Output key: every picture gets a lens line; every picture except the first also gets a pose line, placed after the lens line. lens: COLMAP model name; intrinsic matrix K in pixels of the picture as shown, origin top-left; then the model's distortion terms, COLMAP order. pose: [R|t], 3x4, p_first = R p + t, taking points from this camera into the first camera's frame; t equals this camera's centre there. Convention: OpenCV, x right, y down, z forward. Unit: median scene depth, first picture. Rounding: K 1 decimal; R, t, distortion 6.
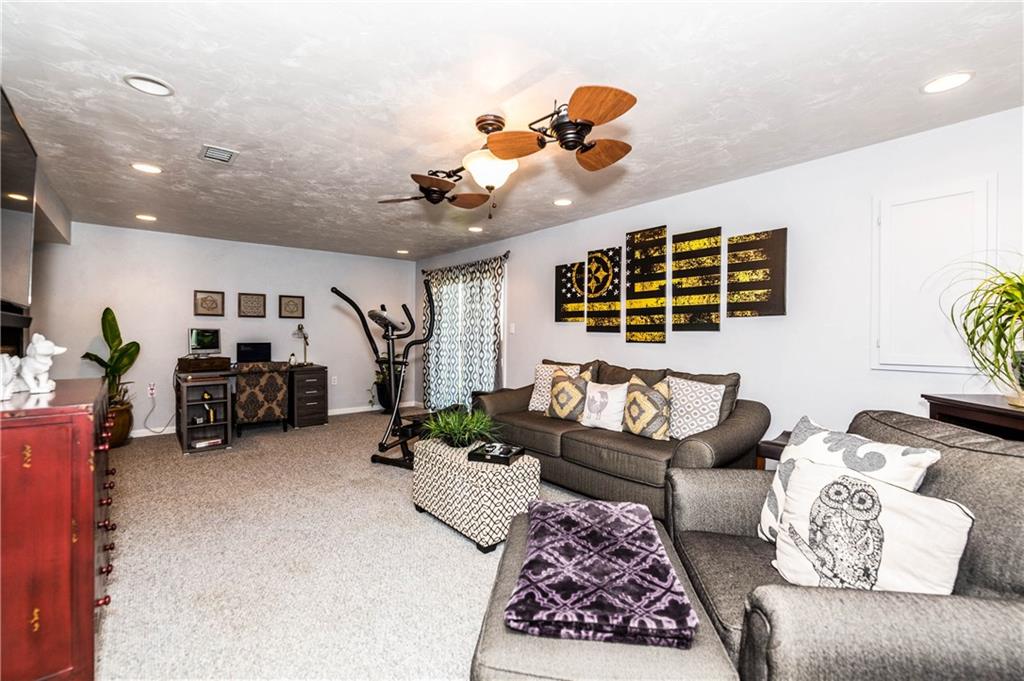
lens RADIAL K [[440.5, 0, 514.8], [0, 440.5, 336.9], [0, 0, 1]] dist [0.008692, 0.000076]
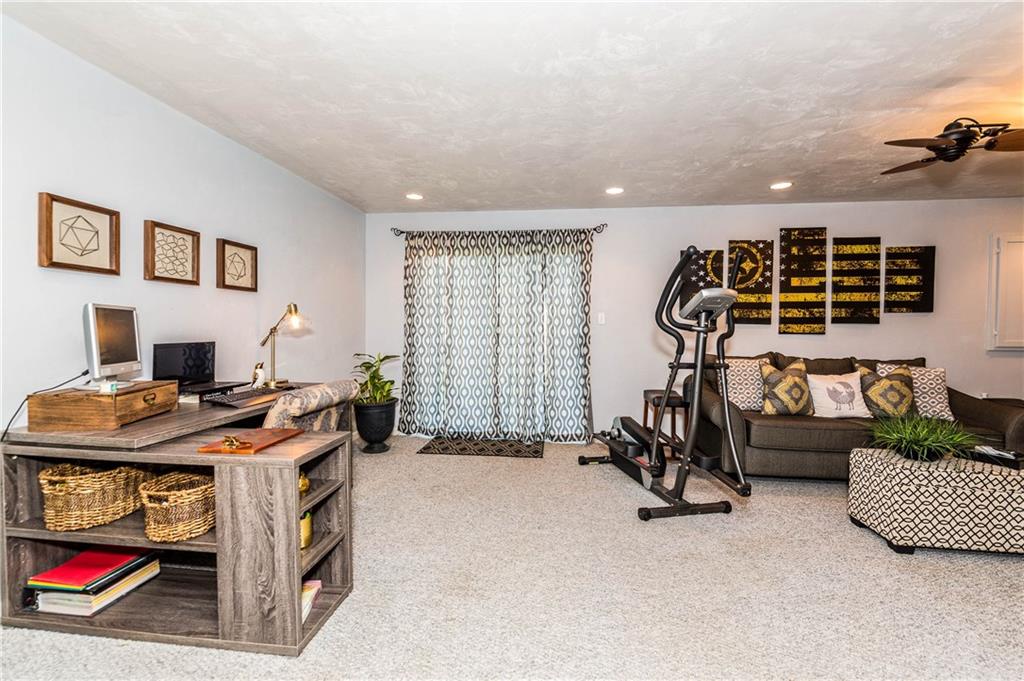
lens RADIAL K [[440.5, 0, 509.9], [0, 440.5, 338.8], [0, 0, 1]] dist [0.008692, 0.000076]
pose [[0.735089, -0.016925, 0.677759, -0.971572], [-0.000707, 0.999669, 0.025730, -0.002561], [-0.677970, -0.019393, 0.734834, 0.700496]]
